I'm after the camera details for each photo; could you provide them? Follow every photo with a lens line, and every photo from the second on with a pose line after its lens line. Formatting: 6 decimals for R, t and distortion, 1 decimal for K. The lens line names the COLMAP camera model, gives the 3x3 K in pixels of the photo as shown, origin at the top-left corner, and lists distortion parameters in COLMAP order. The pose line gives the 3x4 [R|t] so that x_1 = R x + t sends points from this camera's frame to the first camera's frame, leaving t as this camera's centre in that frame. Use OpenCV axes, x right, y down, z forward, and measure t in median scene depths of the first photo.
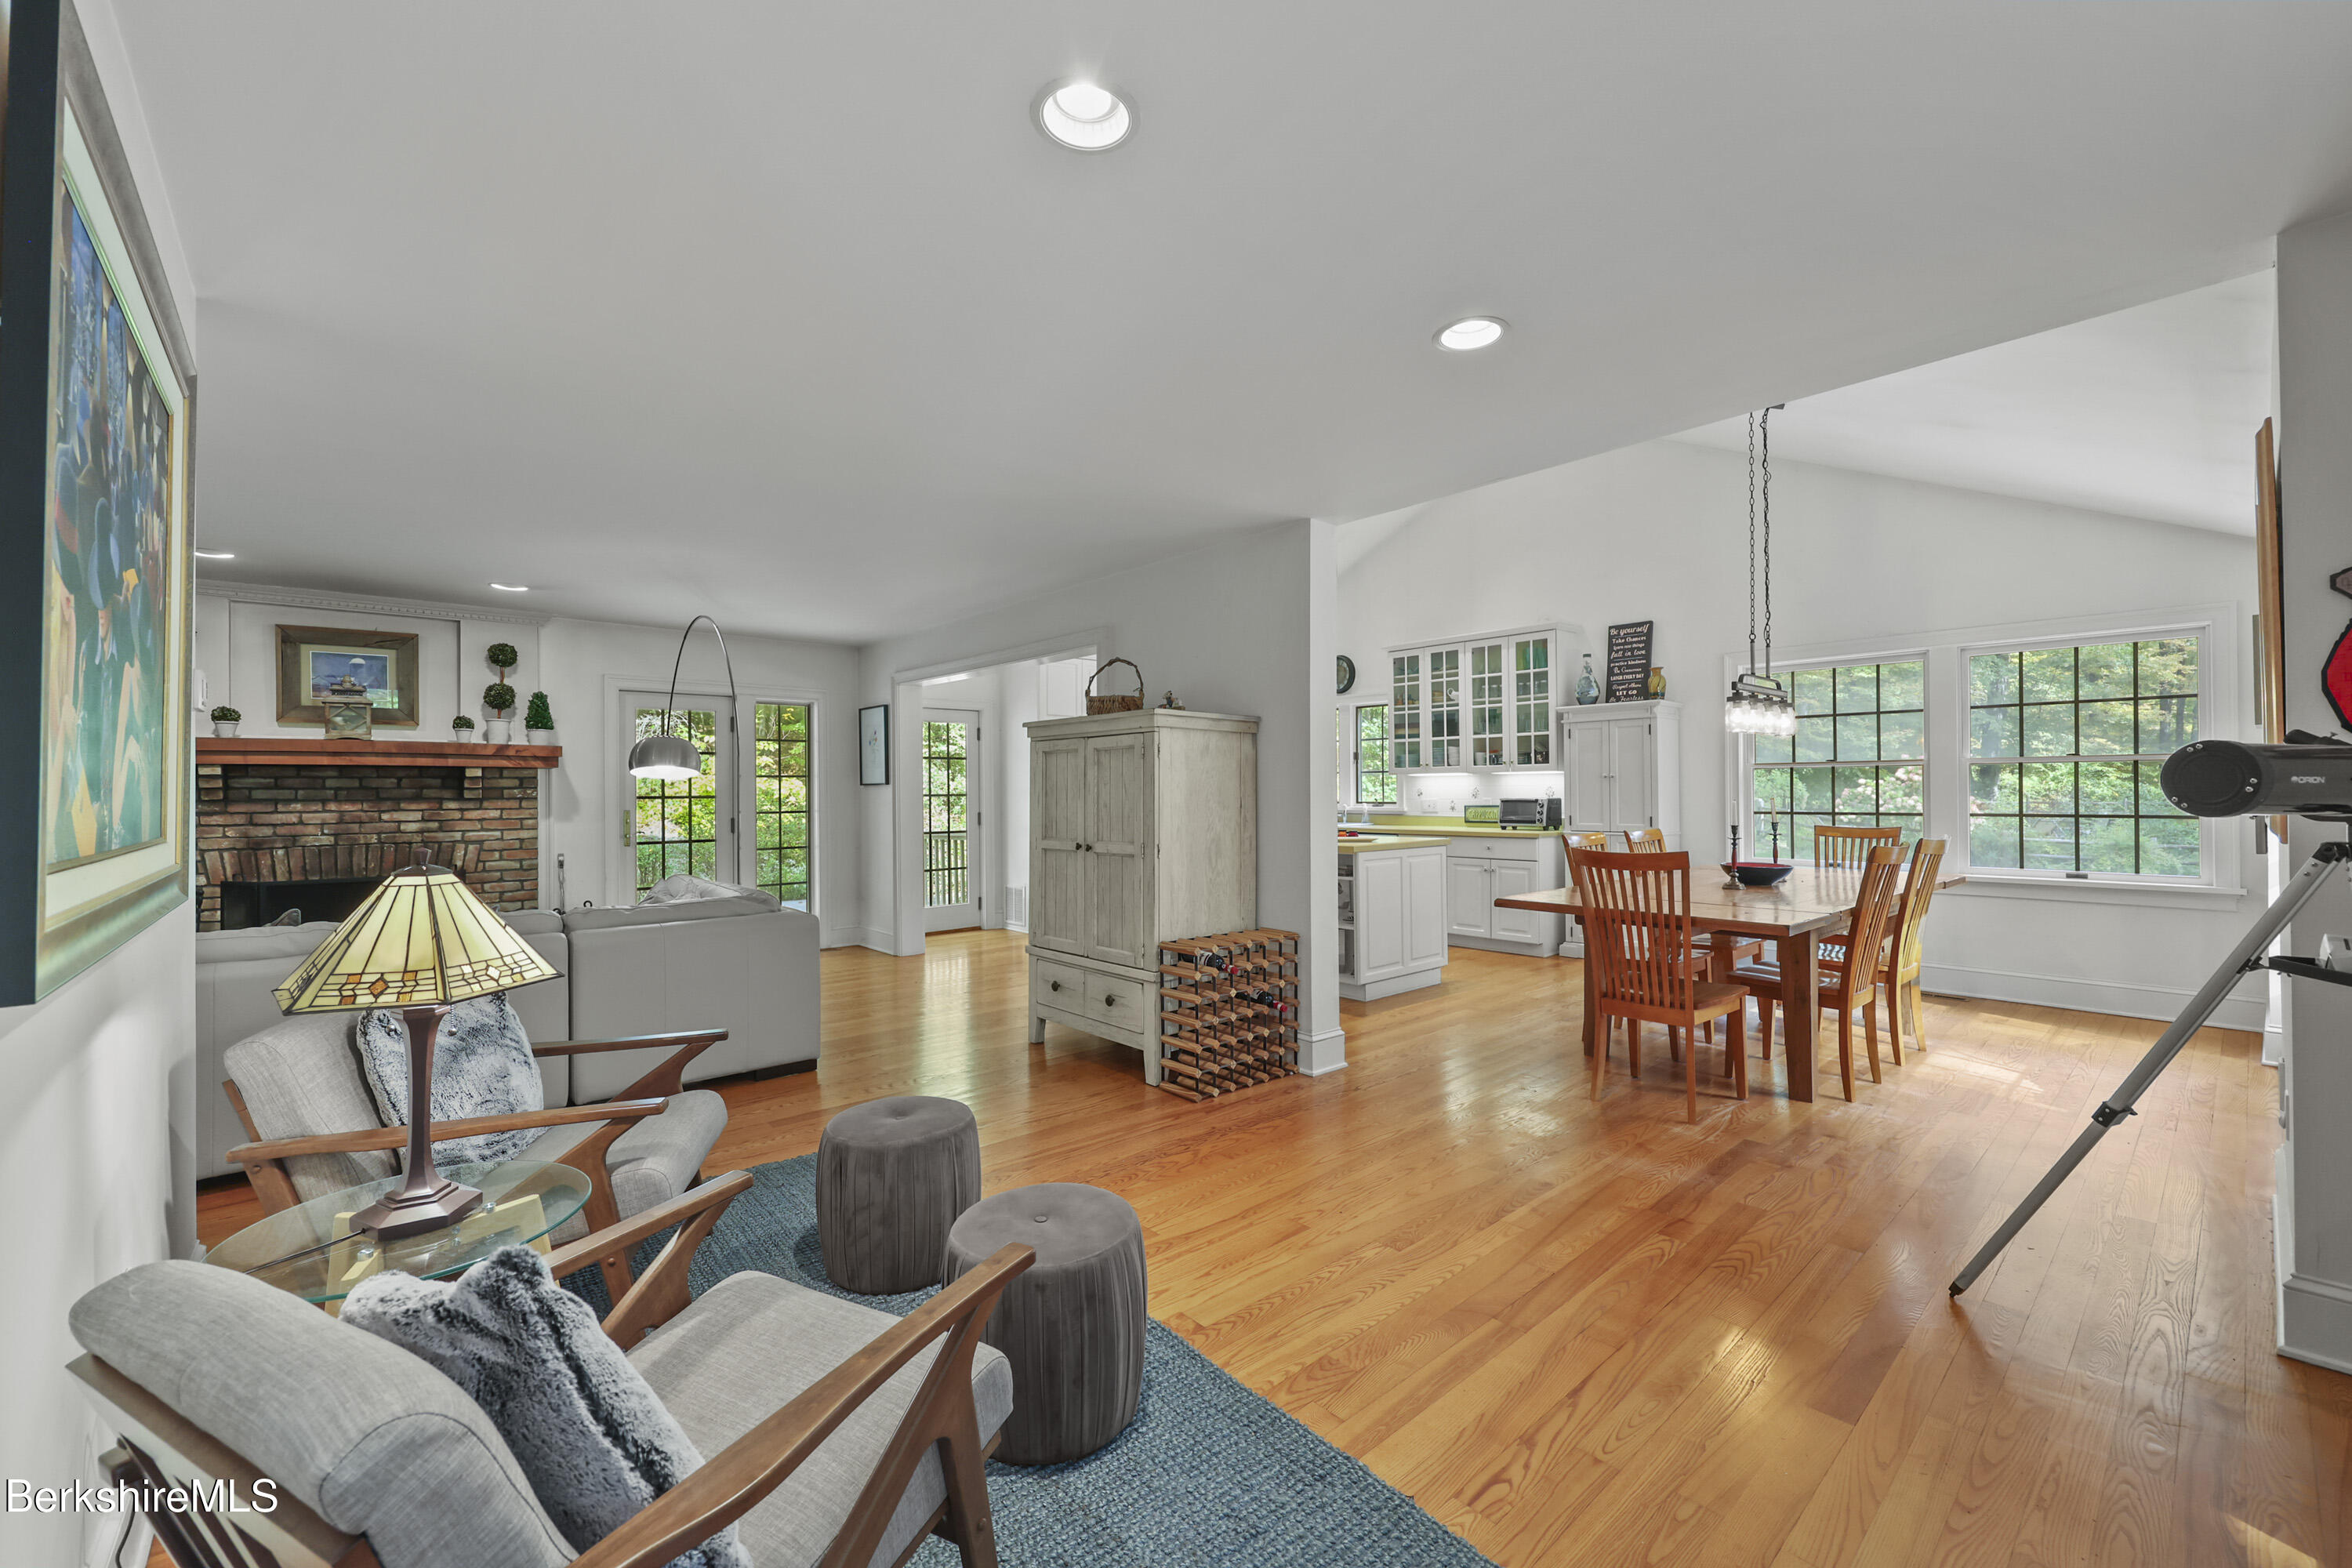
lens RADIAL K [[944.7, 0, 1187.6], [0, 944.7, 785.0], [0, 0, 1]] dist [-0.003024, 0.000480]
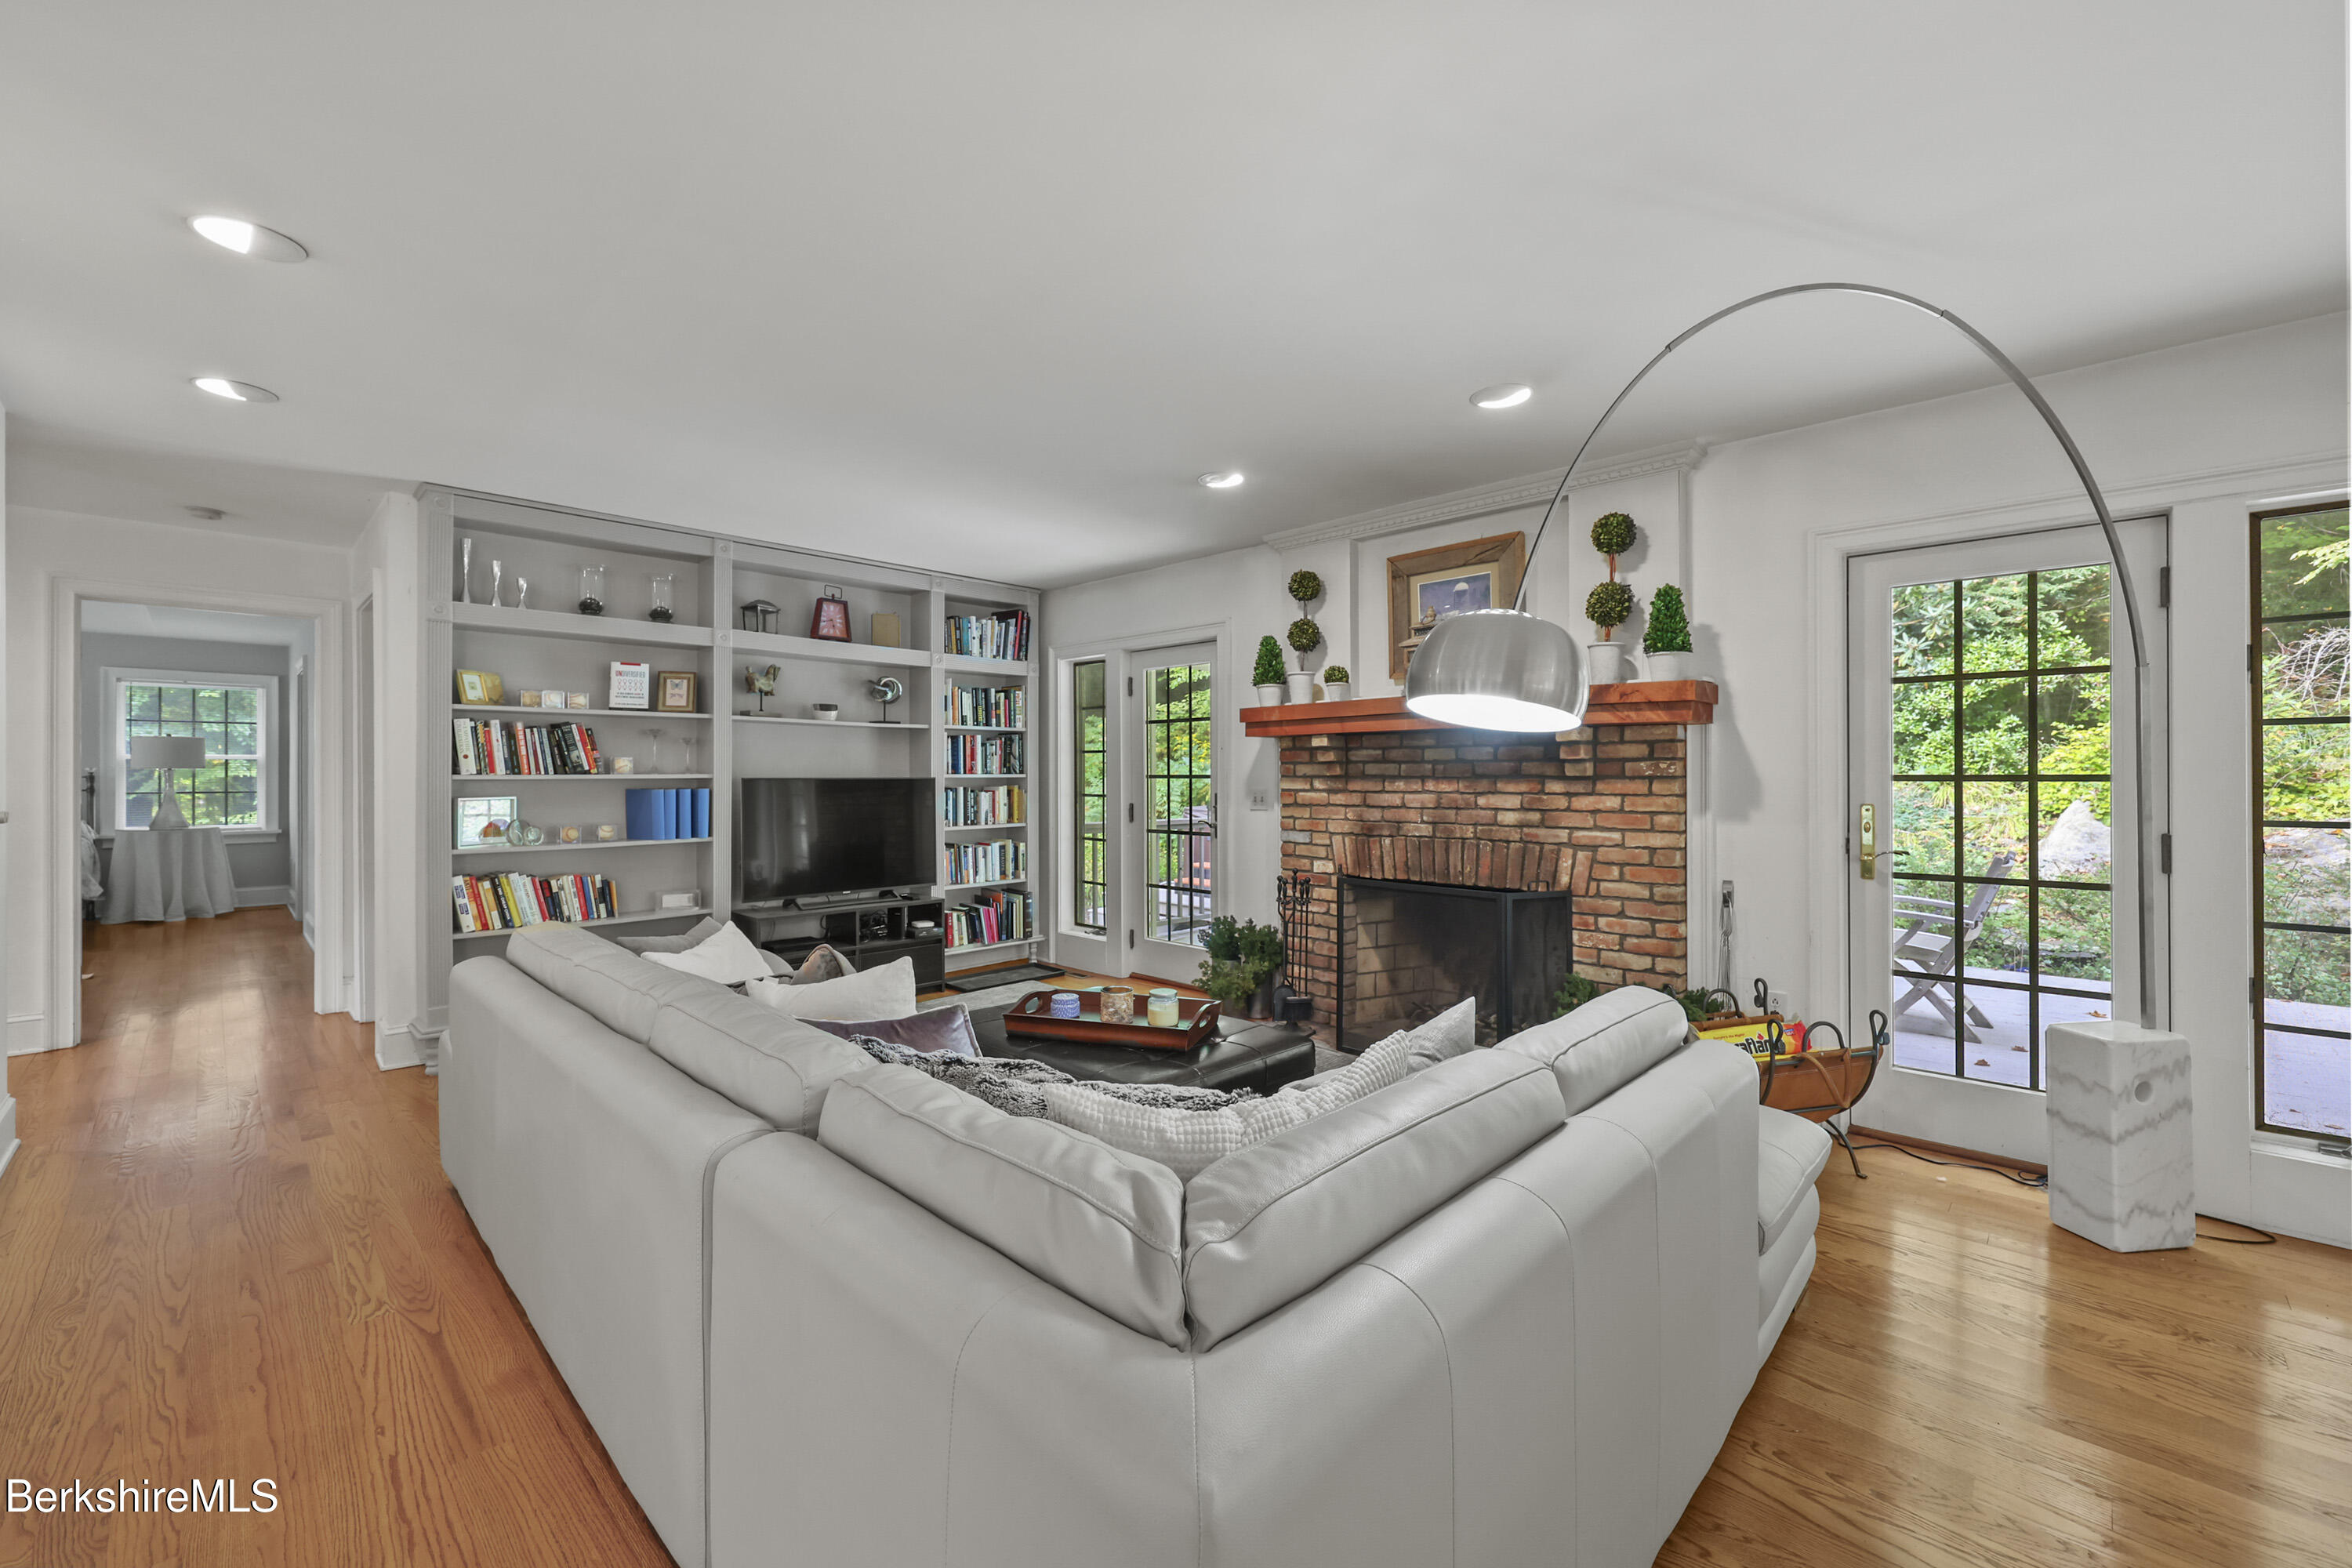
lens RADIAL K [[944.7, 0, 1185.5], [0, 944.7, 772.4], [0, 0, 1]] dist [-0.003024, 0.000480]
pose [[0.074212, 0.005065, -0.997230, -0.158211], [0.006505, 0.999963, 0.005563, 0.006357], [0.997221, -0.006900, 0.074176, 0.689569]]
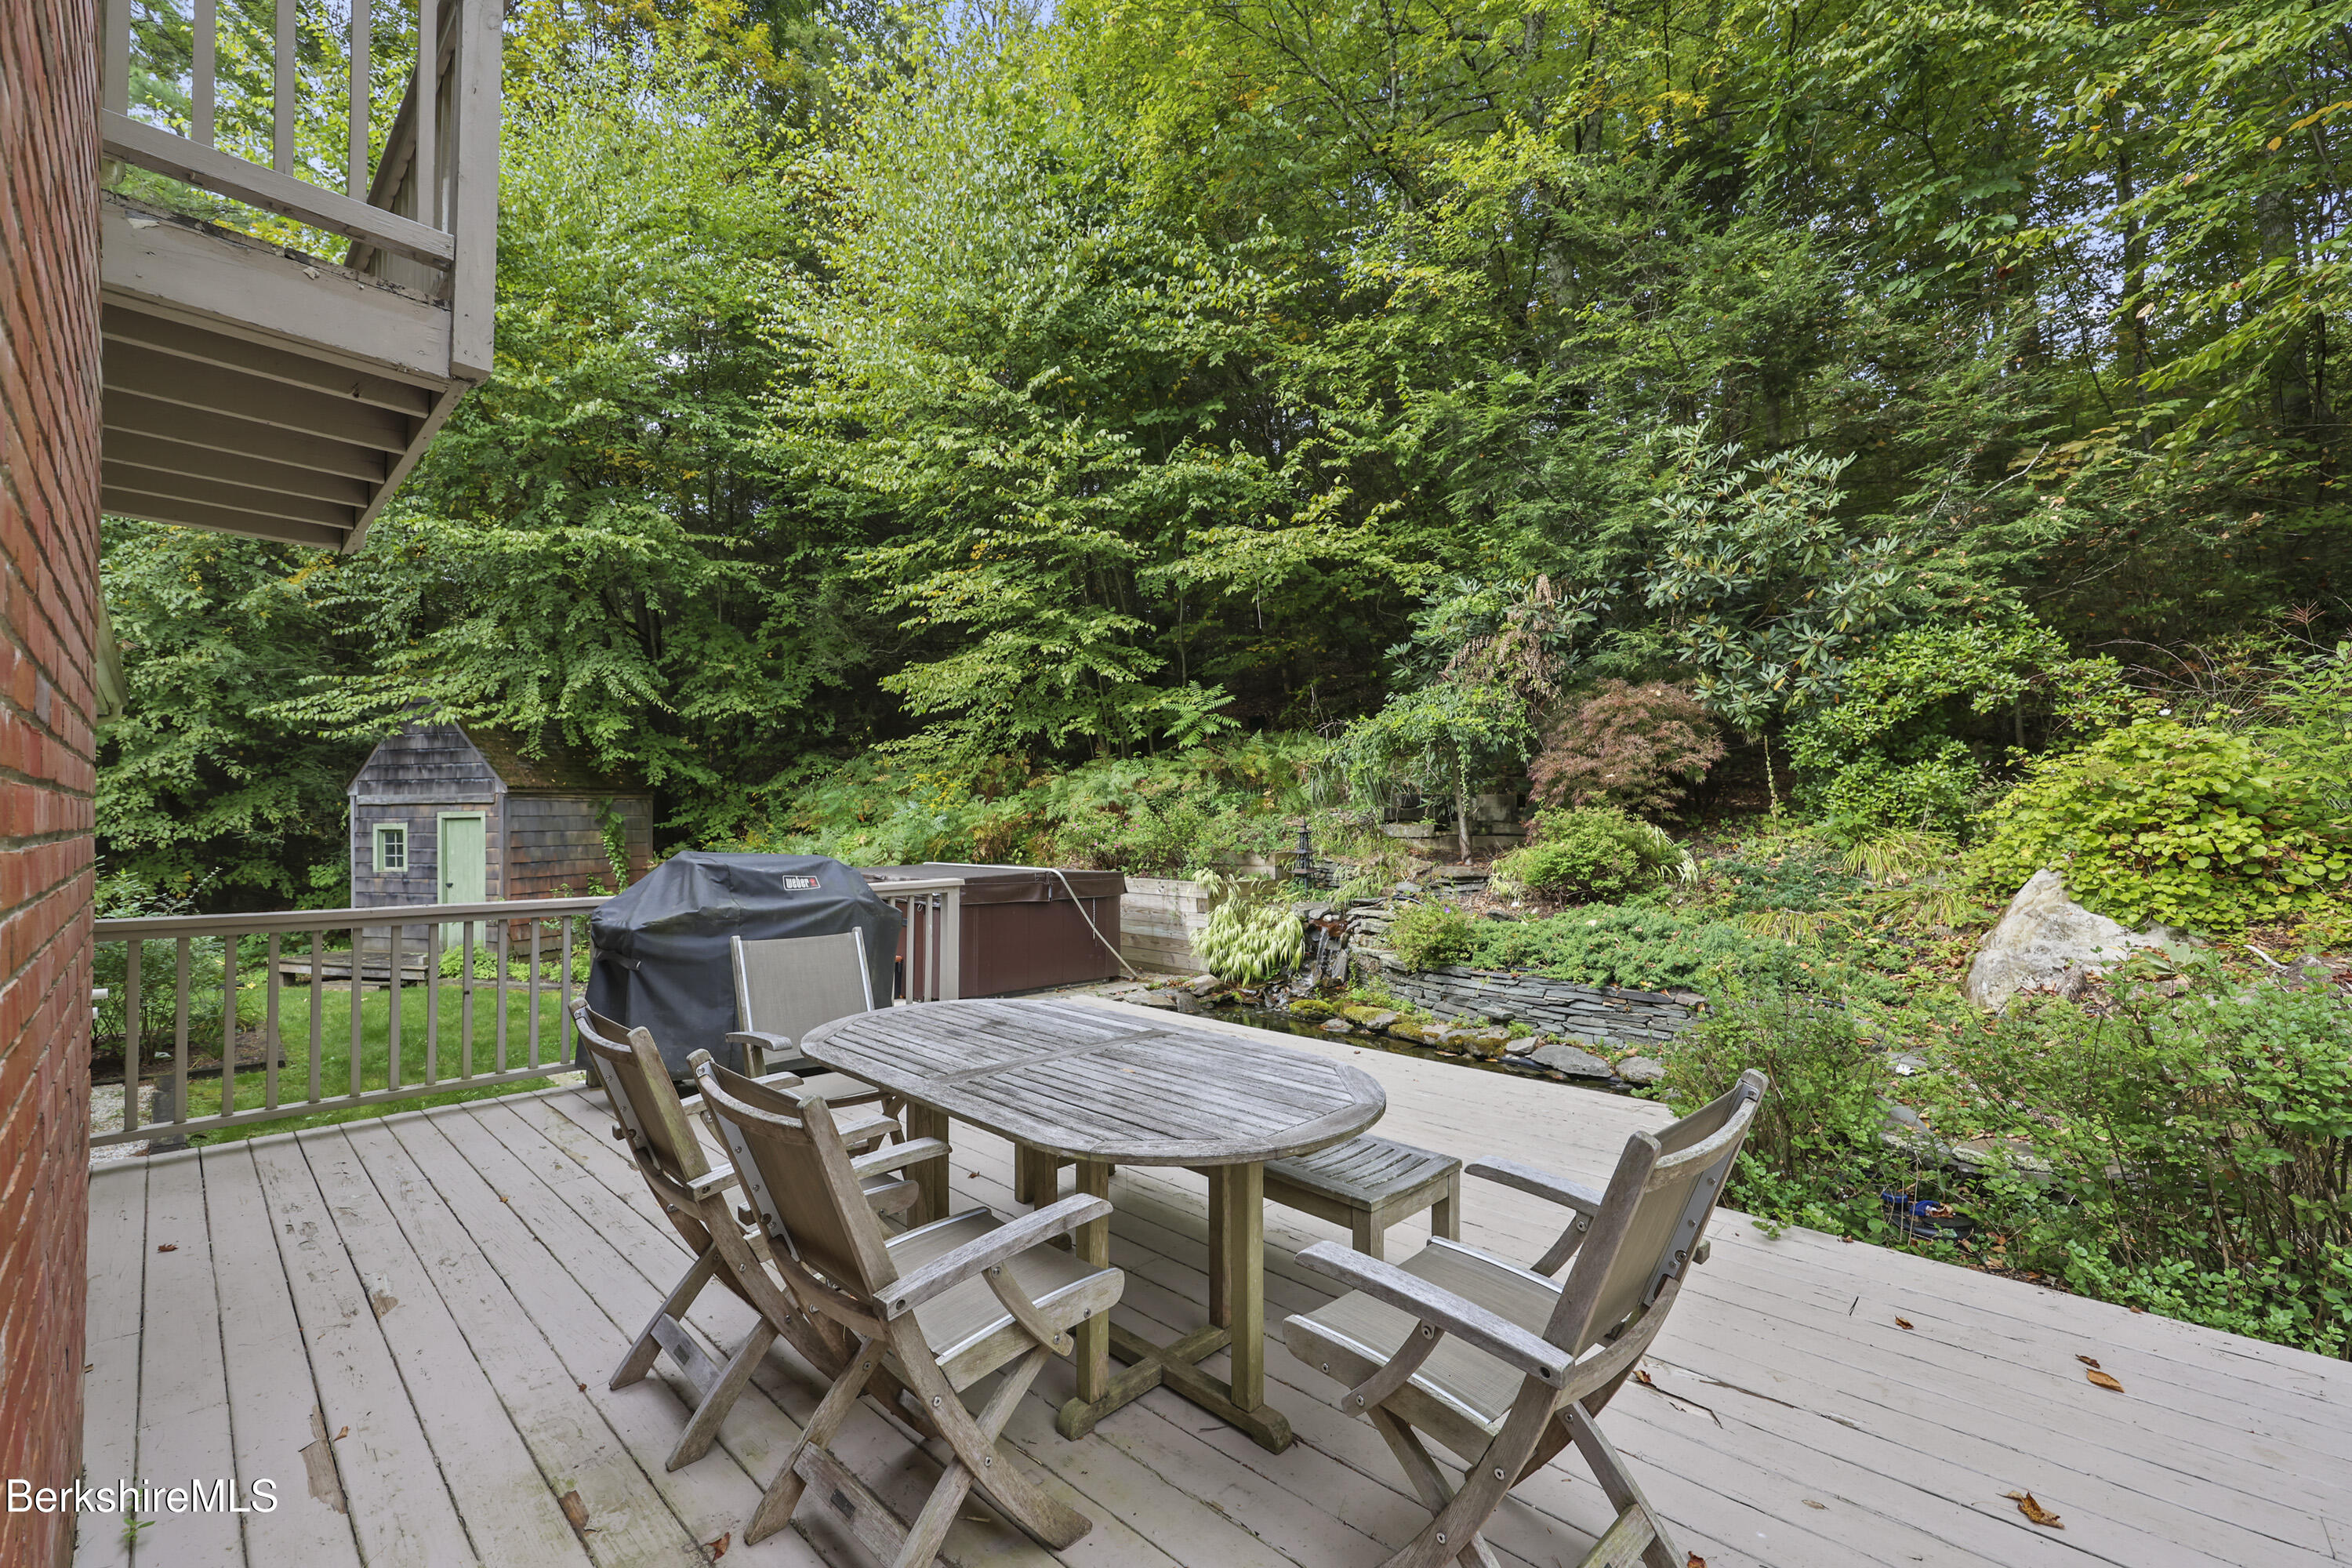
lens RADIAL K [[944.7, 0, 1180.9], [0, 944.7, 806.3], [0, 0, 1]] dist [-0.003024, 0.000480]
pose [[0.081435, -0.000117, -0.996679, -0.645250], [0.002317, 0.999997, 0.000071, 0.002023], [0.996676, -0.002315, 0.081435, 1.237370]]
